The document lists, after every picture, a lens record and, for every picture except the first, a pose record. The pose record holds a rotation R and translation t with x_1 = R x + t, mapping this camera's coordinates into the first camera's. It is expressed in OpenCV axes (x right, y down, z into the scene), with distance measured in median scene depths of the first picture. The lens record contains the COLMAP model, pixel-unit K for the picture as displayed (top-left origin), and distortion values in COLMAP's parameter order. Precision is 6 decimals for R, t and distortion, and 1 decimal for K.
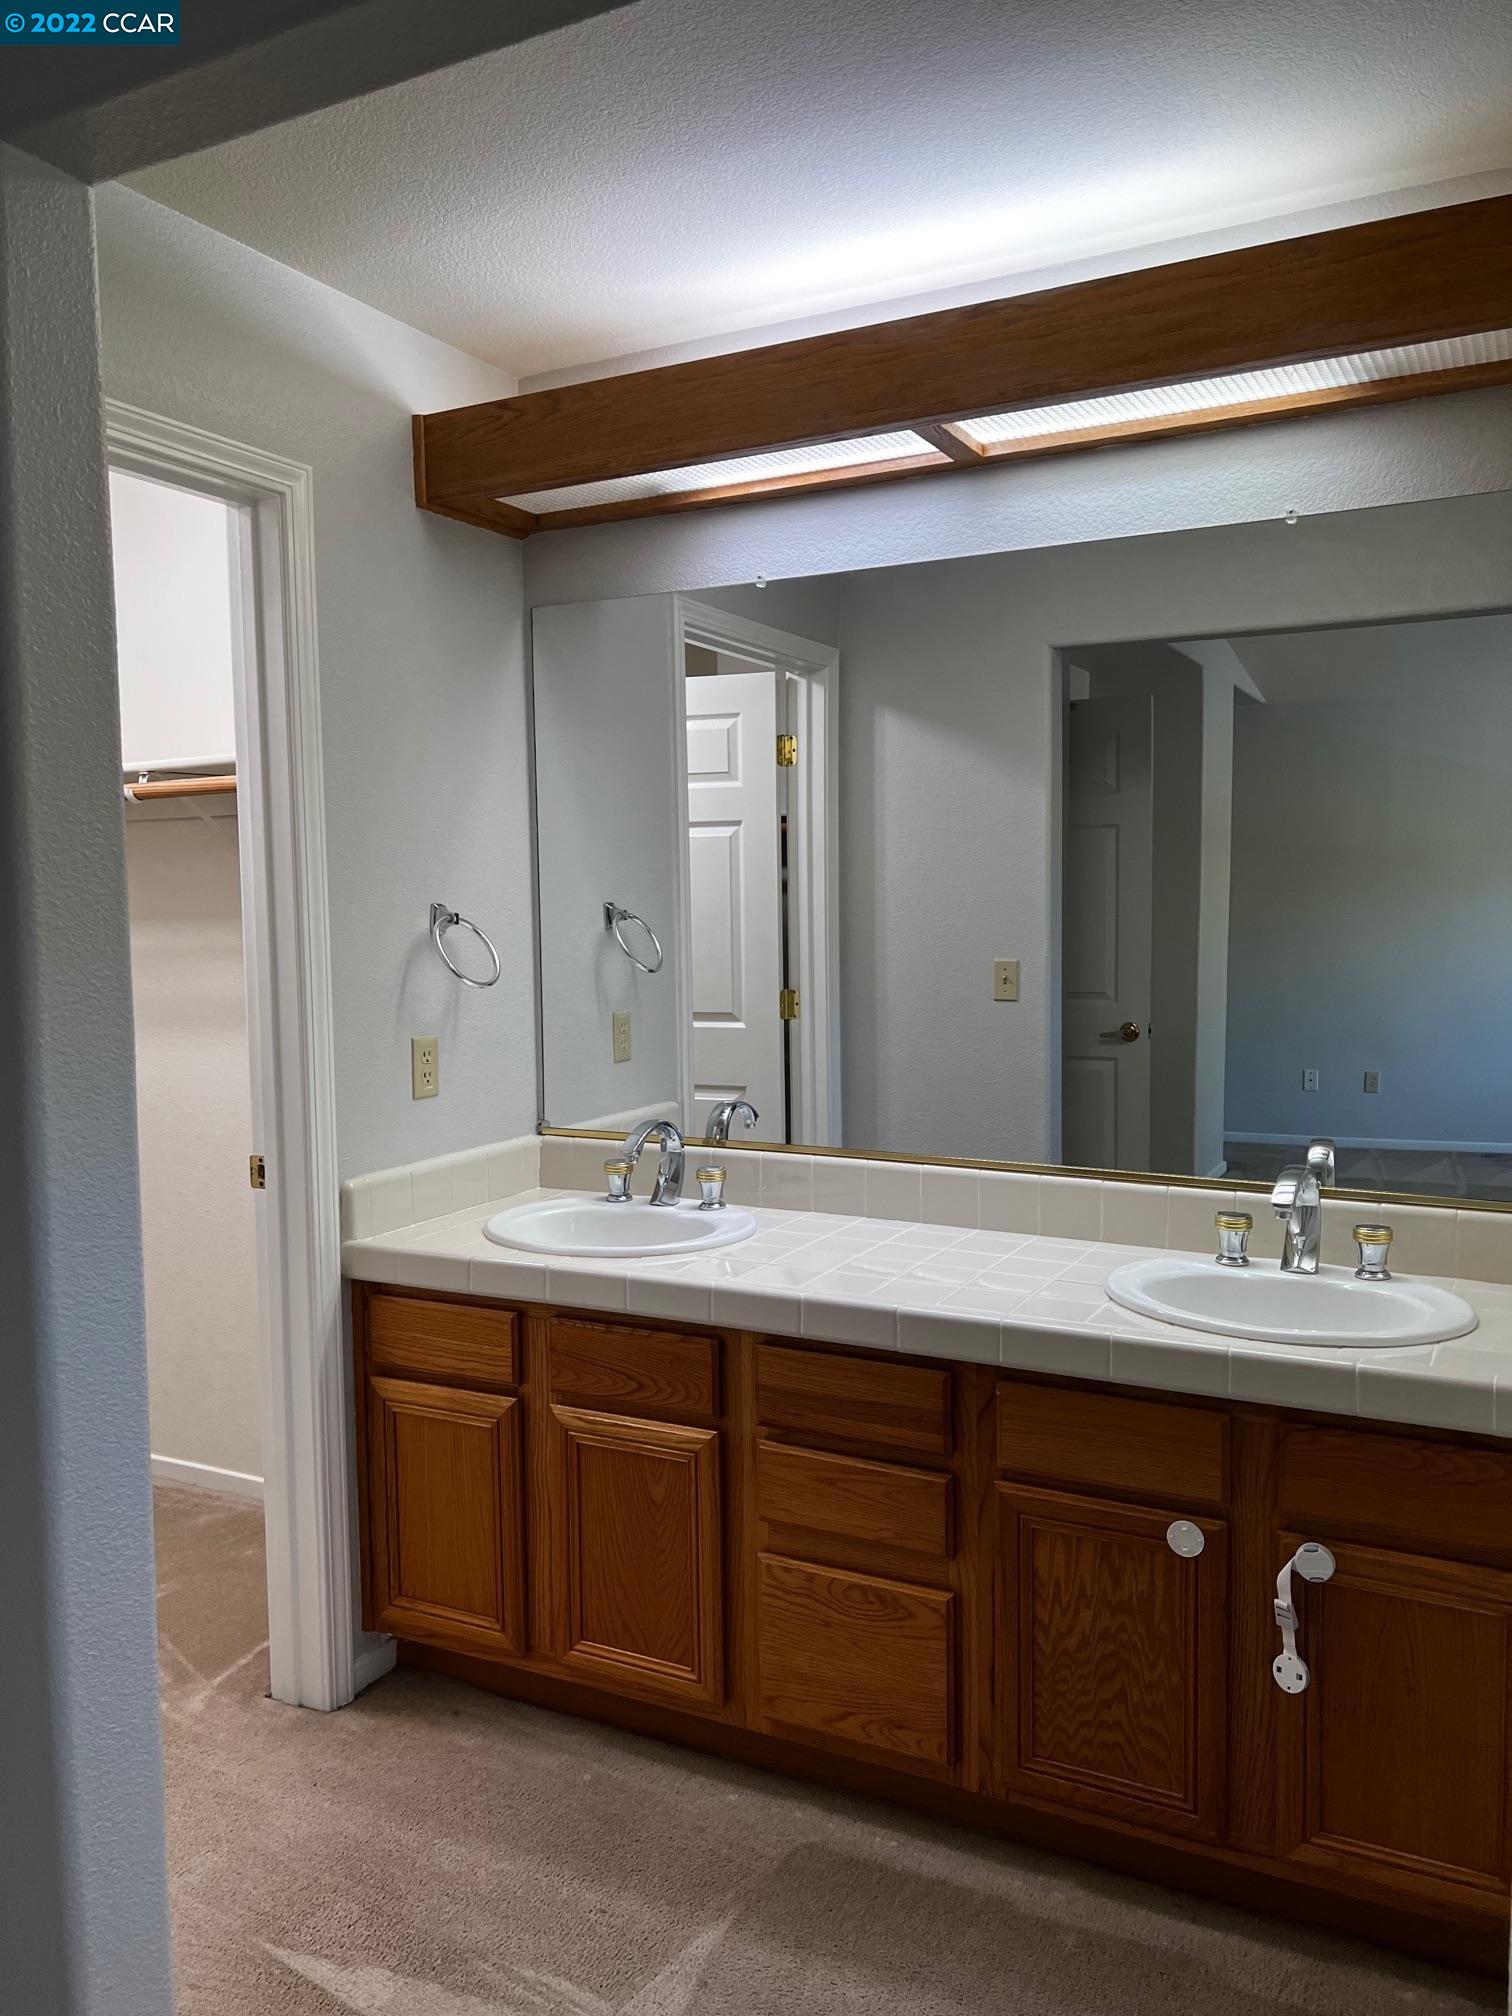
lens RADIAL K [[1522.0, 0, 757.0], [0, 1522.0, 1011.4], [0, 0, 1]] dist [0.070042, -0.066824]
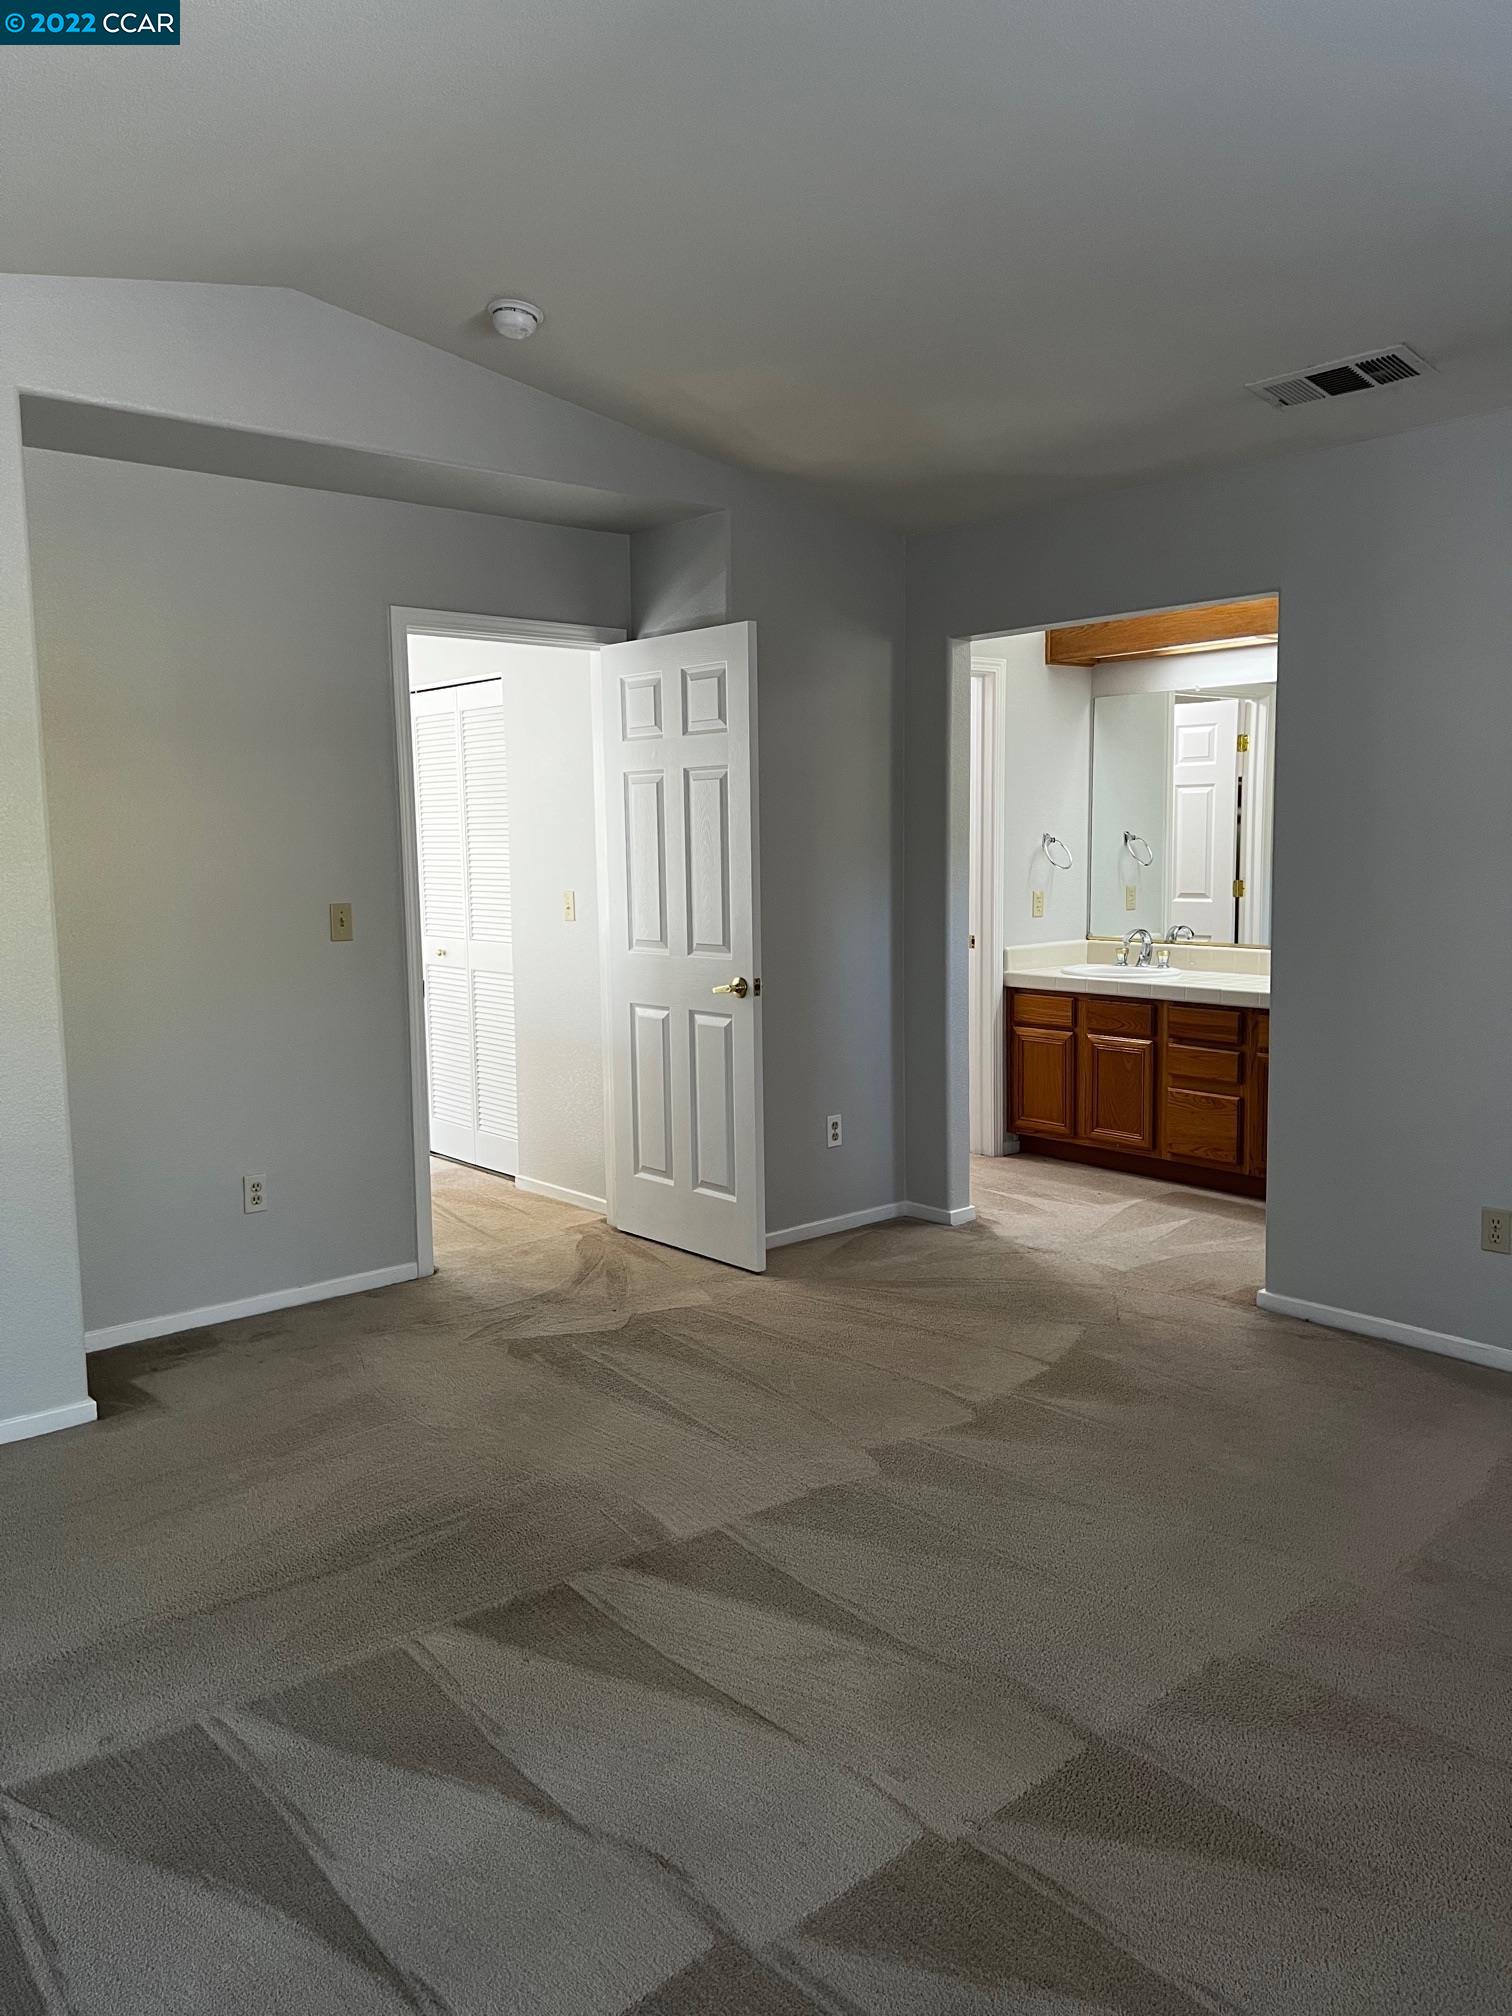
lens RADIAL K [[1522.0, 0, 716.1], [0, 1522.0, 998.6], [0, 0, 1]] dist [0.070042, -0.066824]
pose [[0.923649, 0.041538, -0.380982, 0.246834], [-0.025338, 0.998553, 0.047440, 0.091657], [0.382401, -0.034164, 0.923365, -1.489775]]
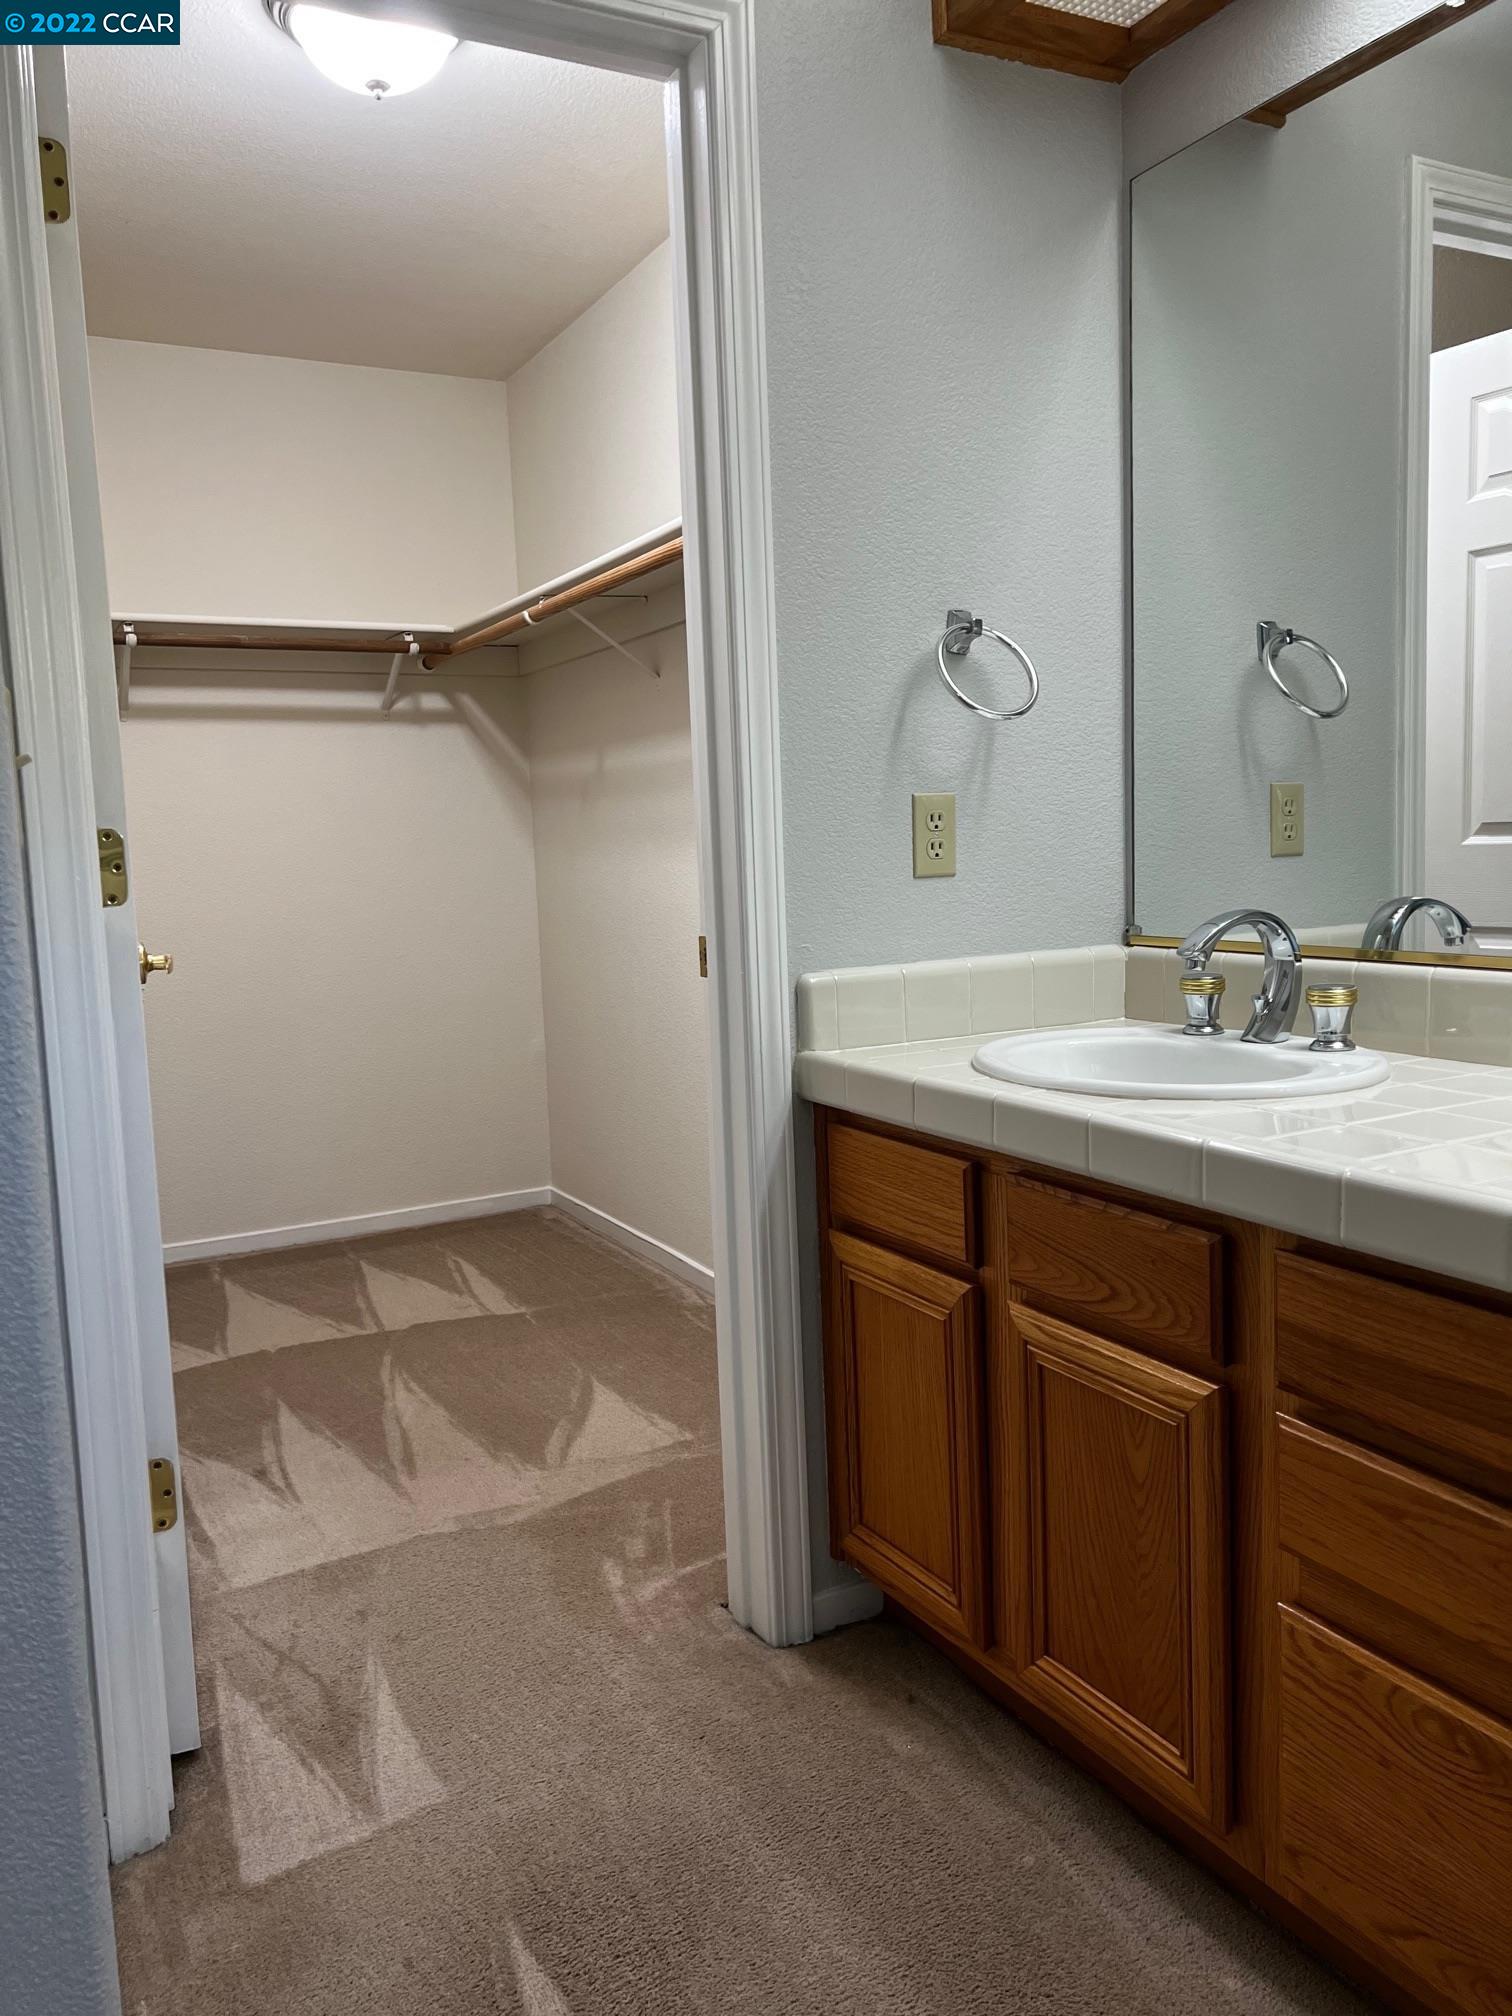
lens RADIAL K [[1522.0, 0, 741.5], [0, 1522.0, 992.3], [0, 0, 1]] dist [0.070042, -0.066824]
pose [[0.823925, 0.041176, -0.565201, 0.139864], [-0.015979, 0.998648, 0.049460, 0.085224], [0.566473, -0.031720, 0.823469, 0.365954]]
